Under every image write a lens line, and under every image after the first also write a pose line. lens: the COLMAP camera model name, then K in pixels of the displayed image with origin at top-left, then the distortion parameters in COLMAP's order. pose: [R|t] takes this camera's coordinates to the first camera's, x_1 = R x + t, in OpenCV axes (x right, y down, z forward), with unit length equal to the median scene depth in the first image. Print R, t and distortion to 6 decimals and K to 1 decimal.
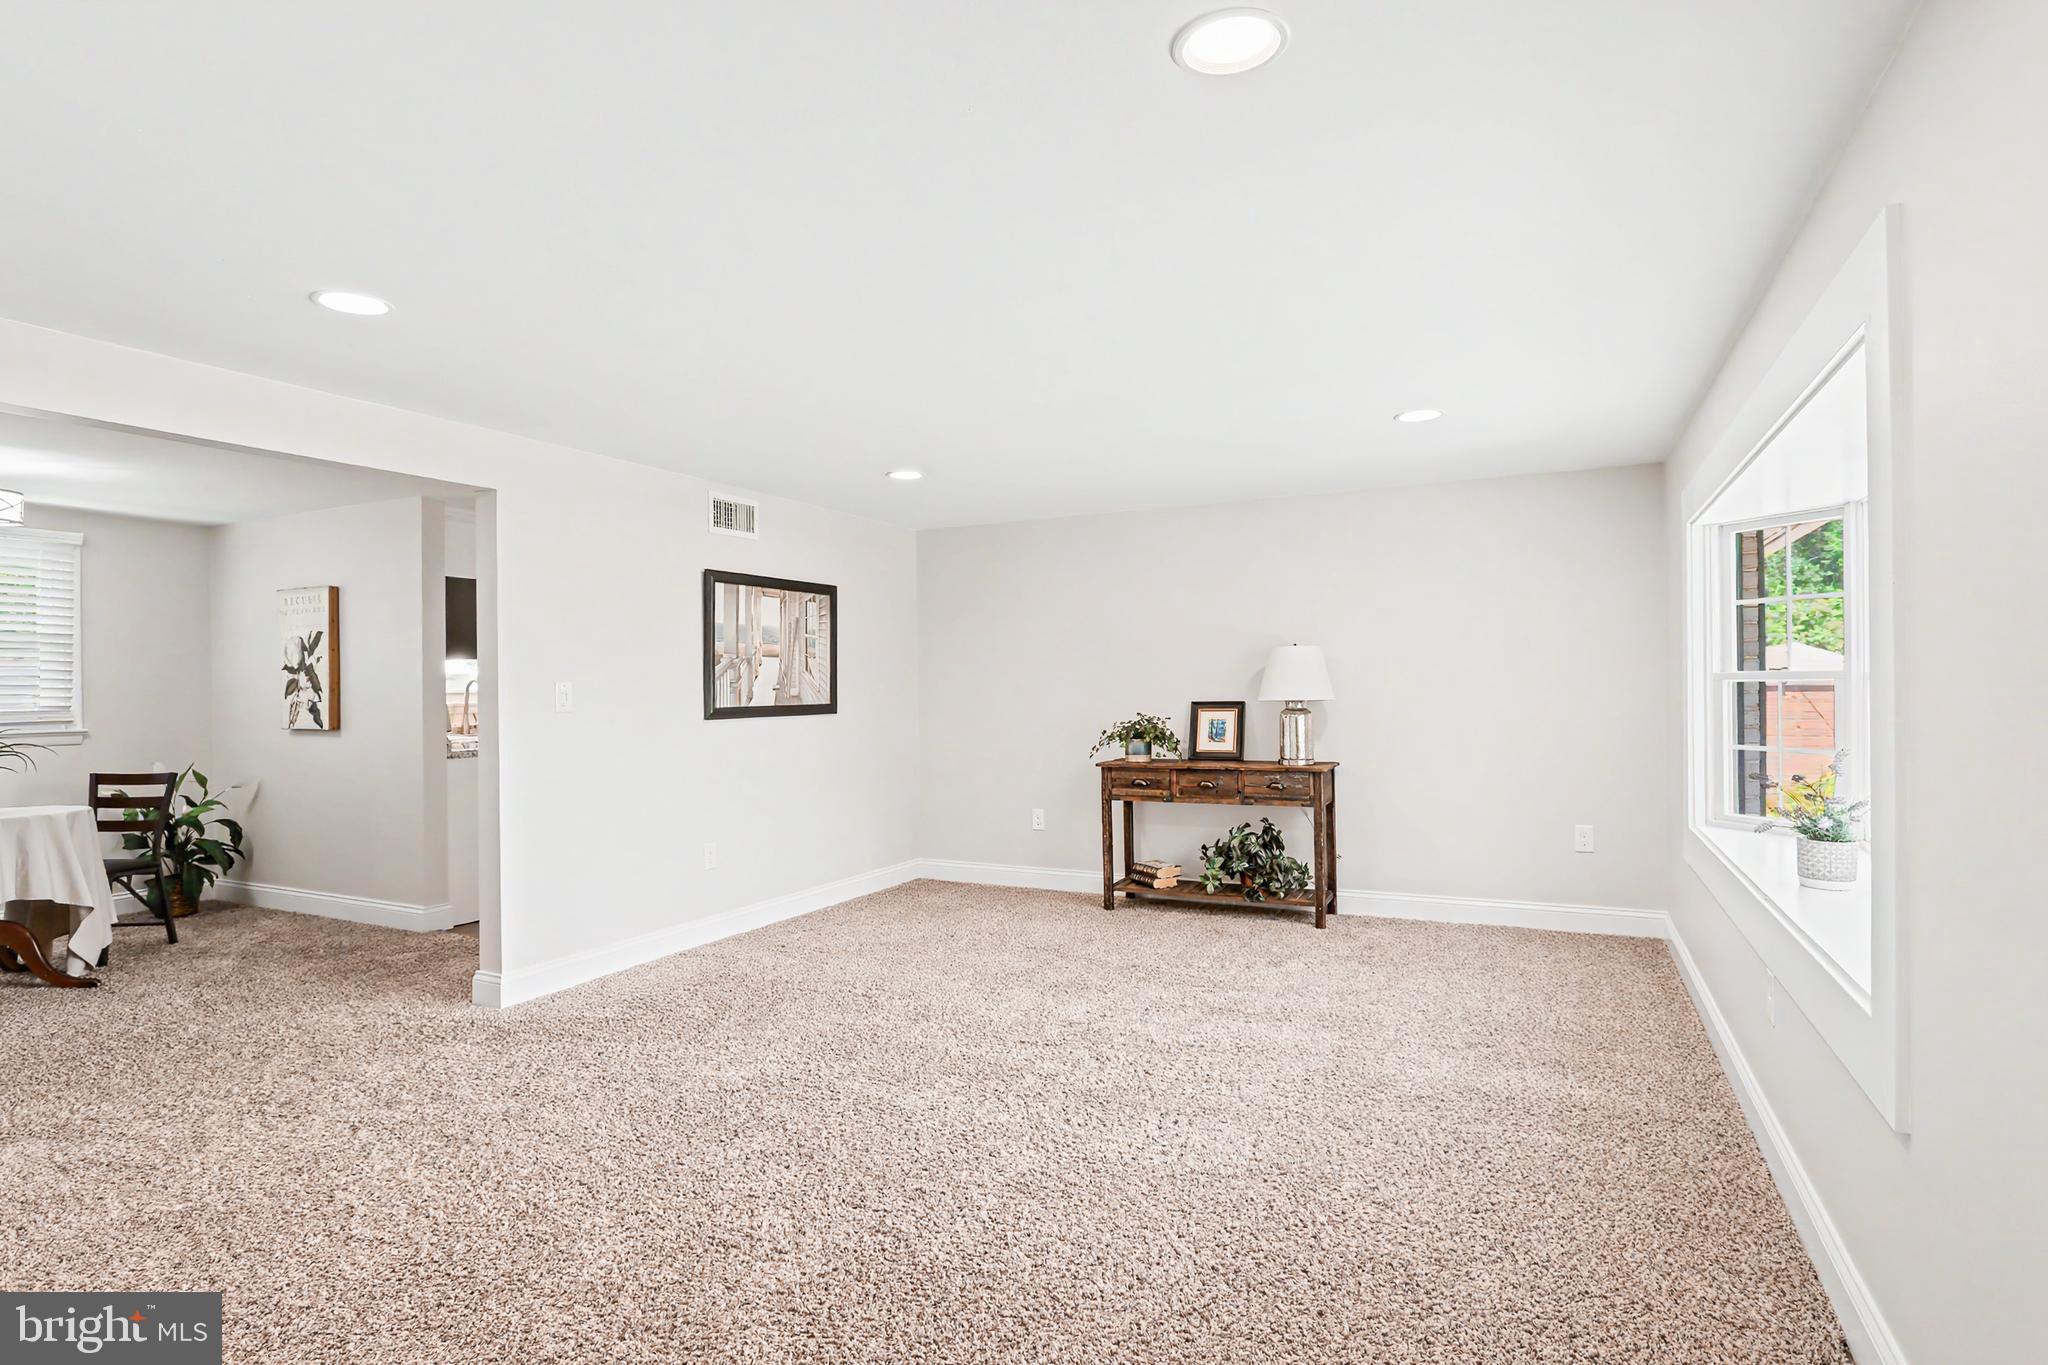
lens RADIAL K [[1031.9, 0, 1001.9], [0, 1031.9, 683.9], [0, 0, 1]] dist [0.001020, -0.001357]
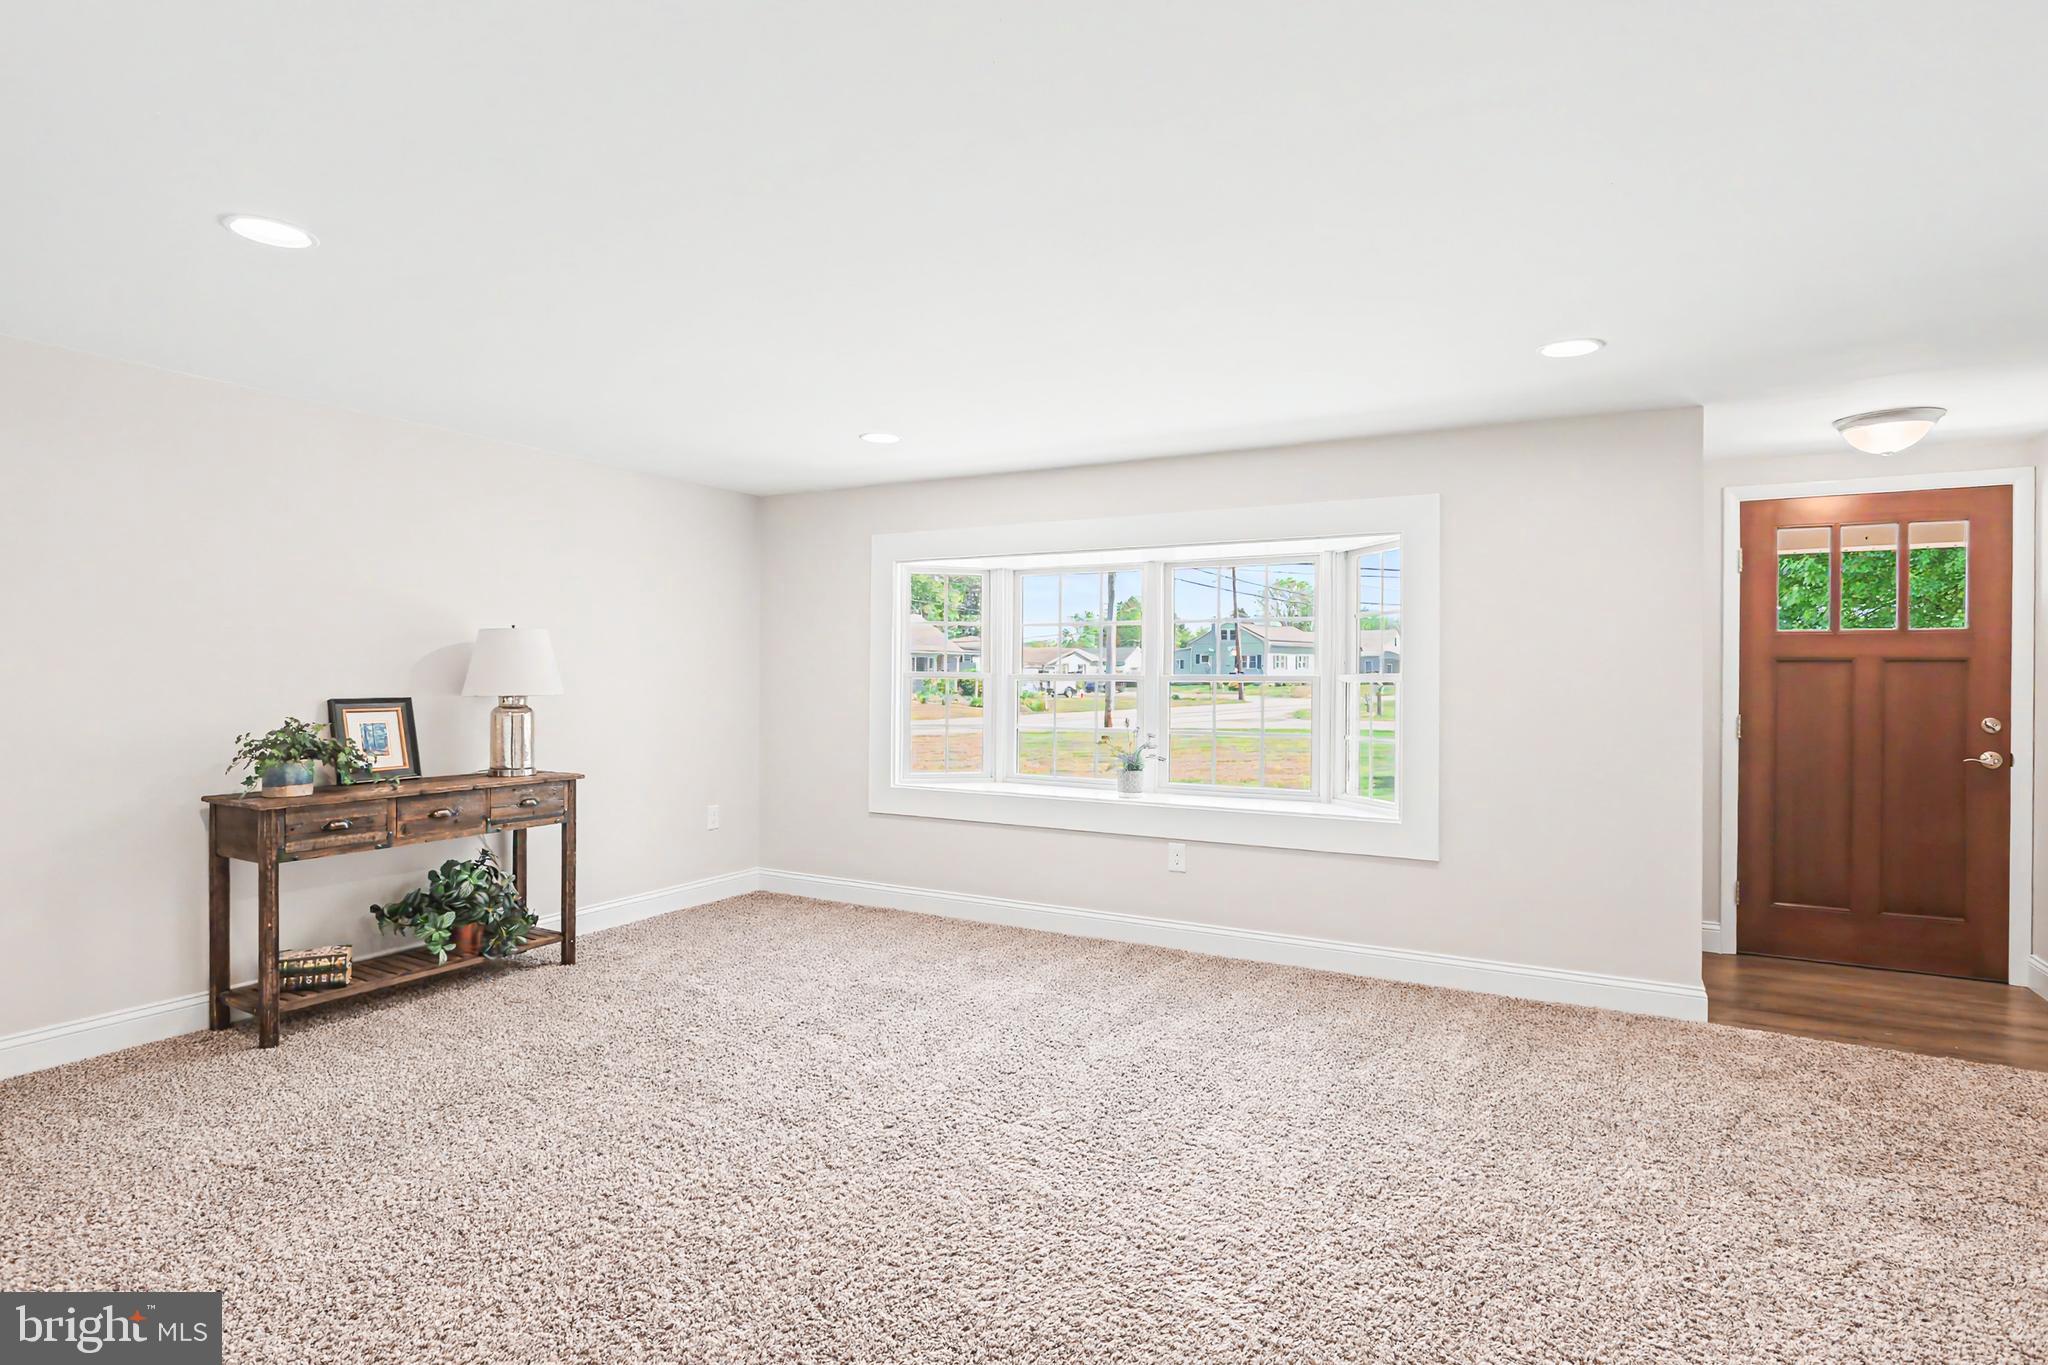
lens RADIAL K [[1083.5, 0, 1019.0], [0, 1083.5, 686.6], [0, 0, 1]] dist [-0.014155, 0.005647]
pose [[0.044981, 0.000765, 0.998988, -0.521697], [-0.011003, 0.999939, -0.000270, 0.004903], [-0.998927, -0.010979, 0.044987, 0.555020]]
